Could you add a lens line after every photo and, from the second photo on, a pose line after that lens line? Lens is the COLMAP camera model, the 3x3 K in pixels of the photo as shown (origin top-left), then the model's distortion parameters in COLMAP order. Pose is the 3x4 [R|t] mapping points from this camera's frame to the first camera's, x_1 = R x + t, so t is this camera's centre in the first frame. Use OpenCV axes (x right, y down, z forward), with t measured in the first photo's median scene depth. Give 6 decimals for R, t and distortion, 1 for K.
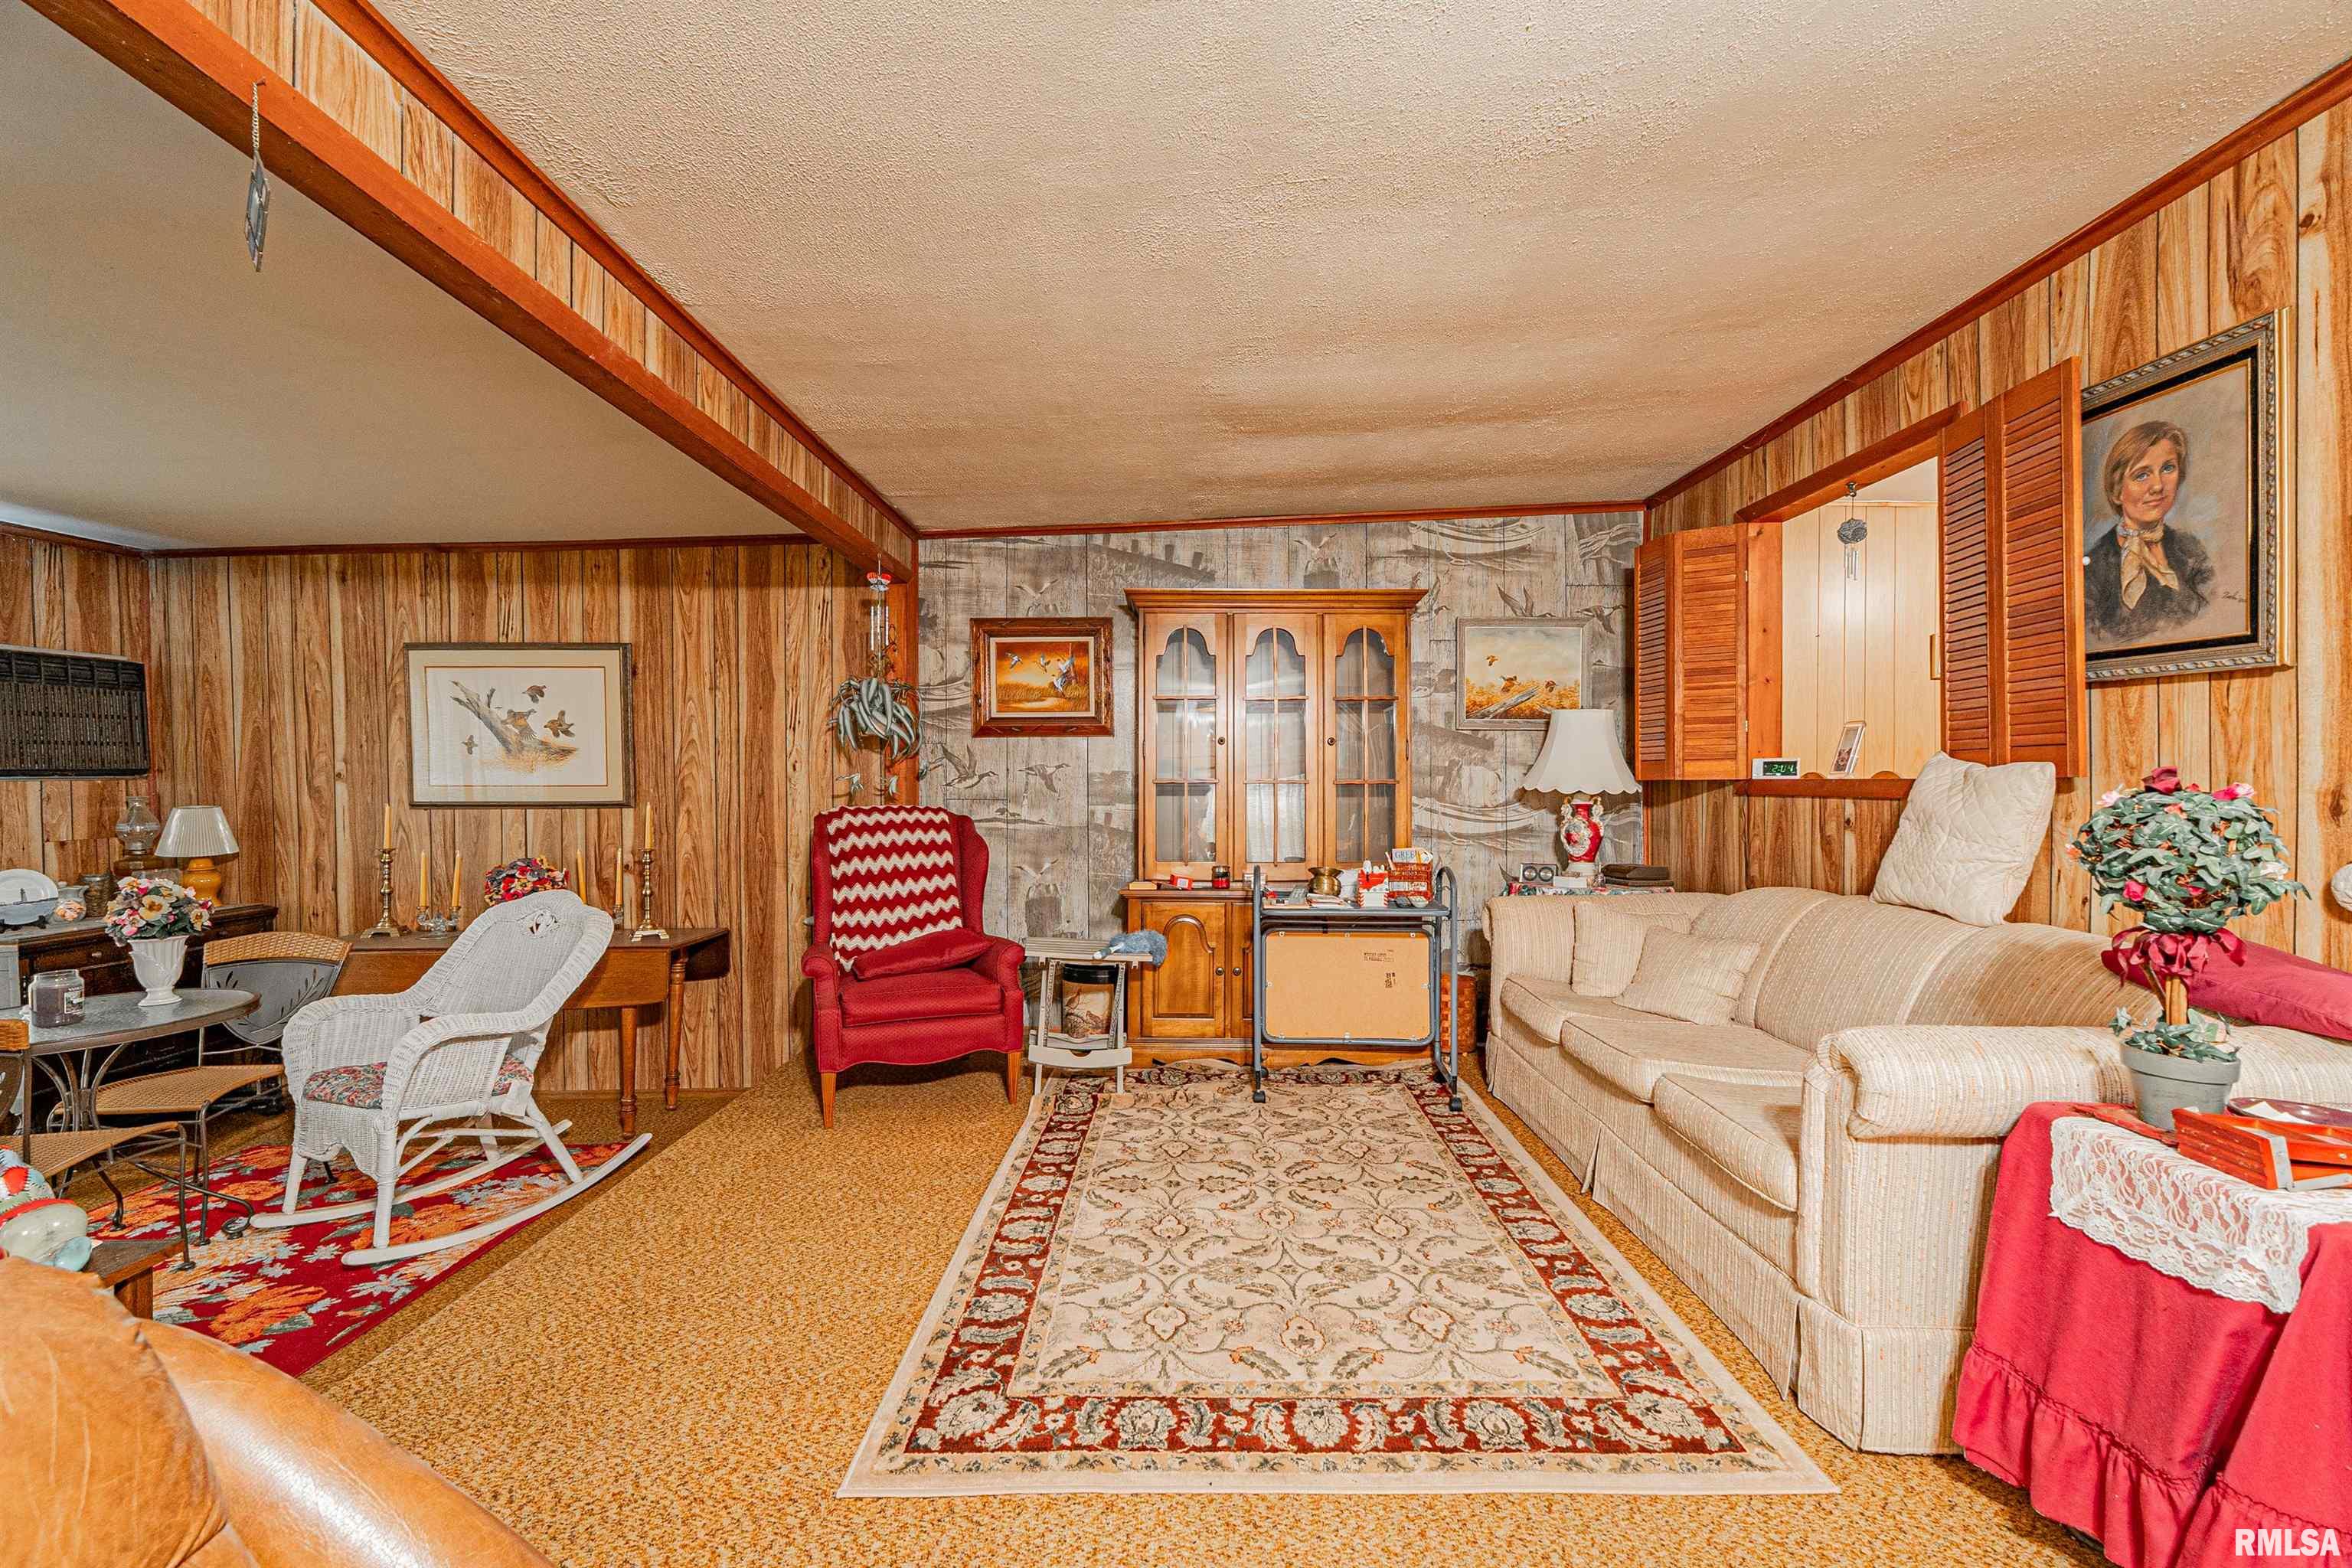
lens RADIAL K [[991.2, 0, 1174.8], [0, 991.2, 790.1], [0, 0, 1]] dist [0.003948, 0.000702]
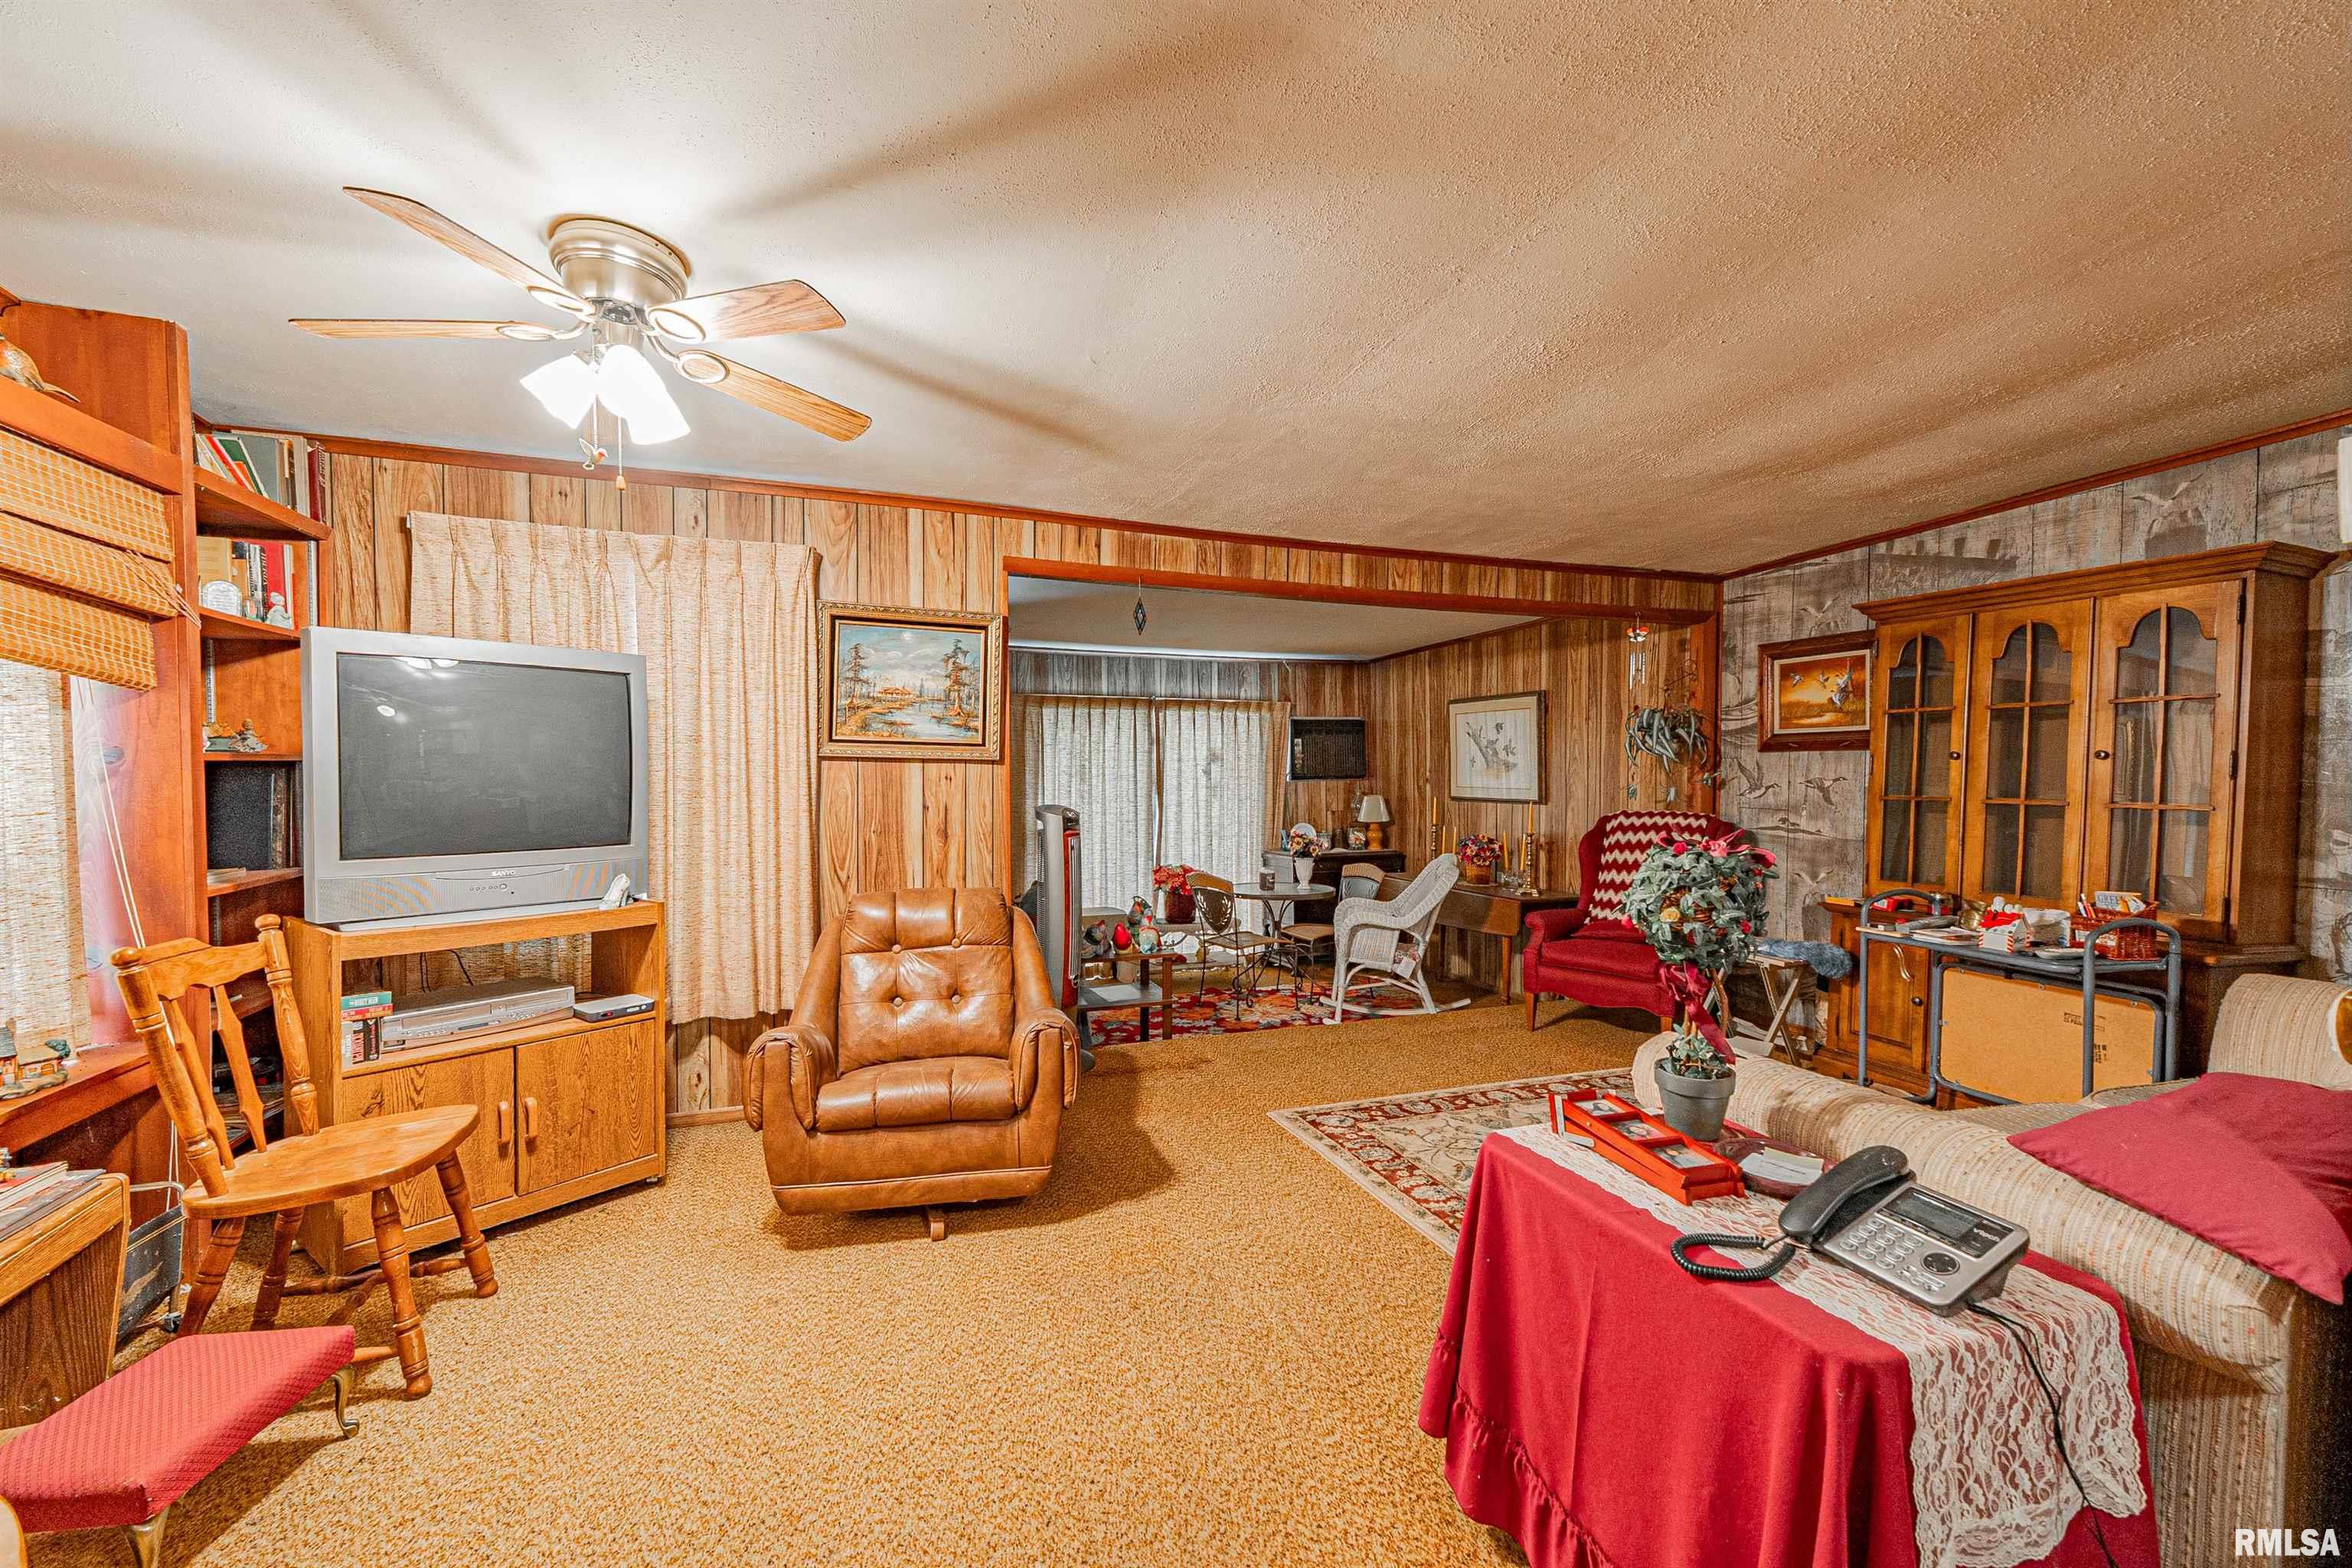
lens RADIAL K [[991.2, 0, 1172.6], [0, 991.2, 789.8], [0, 0, 1]] dist [0.003948, 0.000702]
pose [[0.335674, 0.022689, -0.941705, 0.621231], [-0.011131, 0.999736, 0.020119, -0.026632], [0.941912, 0.003729, 0.335838, 0.012626]]
